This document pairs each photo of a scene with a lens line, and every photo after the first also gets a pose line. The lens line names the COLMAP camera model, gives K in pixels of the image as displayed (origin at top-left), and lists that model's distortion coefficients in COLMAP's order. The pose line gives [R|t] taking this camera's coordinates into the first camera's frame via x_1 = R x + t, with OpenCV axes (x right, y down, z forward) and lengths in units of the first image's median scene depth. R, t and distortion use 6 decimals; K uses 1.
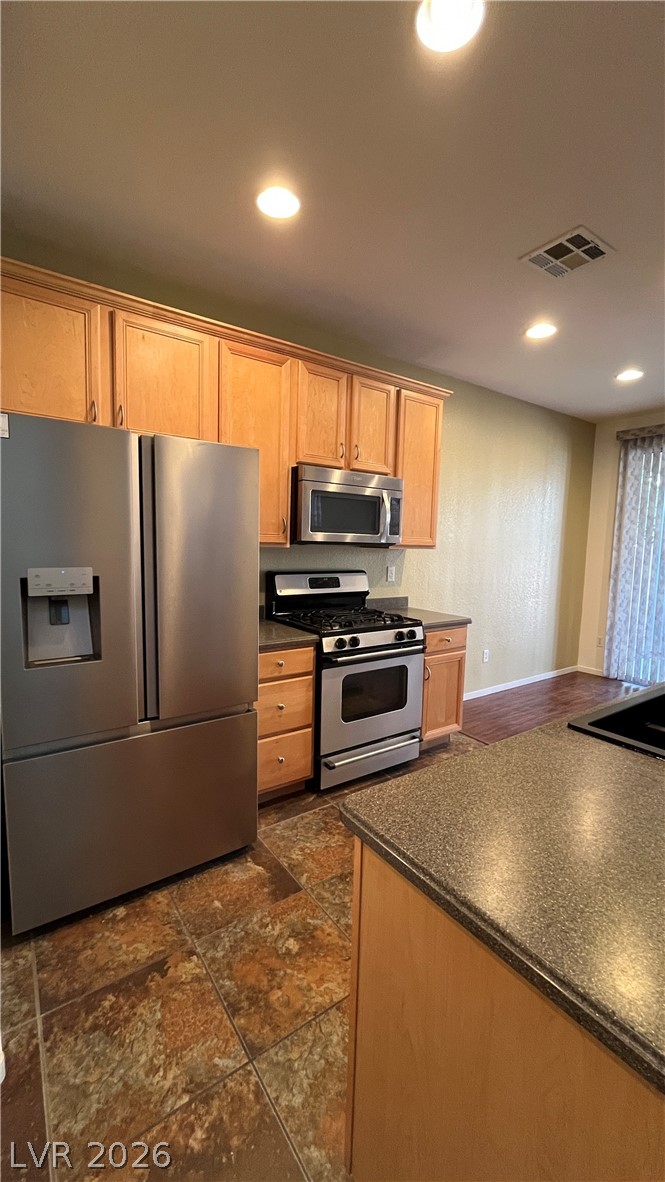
lens RADIAL K [[475.0, 0, 333.3], [0, 475.0, 588.8], [0, 0, 1]] dist [-0.001034, -0.000087]
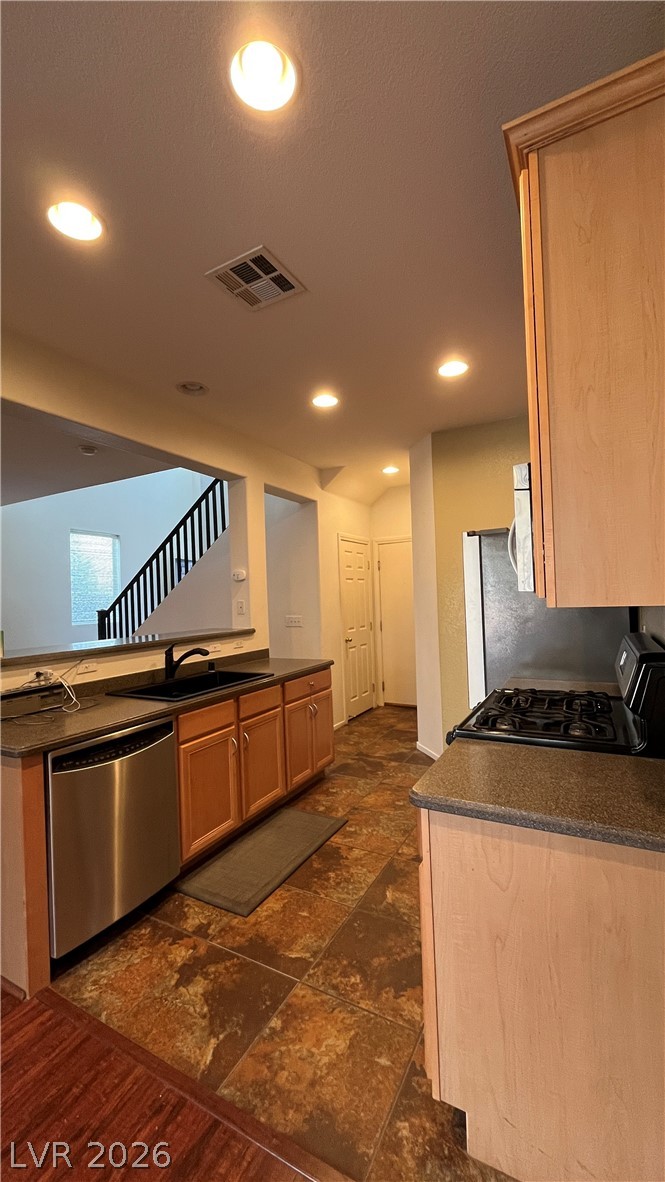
lens RADIAL K [[475.0, 0, 331.4], [0, 475.0, 588.2], [0, 0, 1]] dist [-0.001034, -0.000087]
pose [[-0.900116, -0.001046, -0.435648, 0.588282], [-0.029431, 0.997859, 0.058414, -0.134406], [0.434654, 0.065401, -0.898220, 1.492229]]
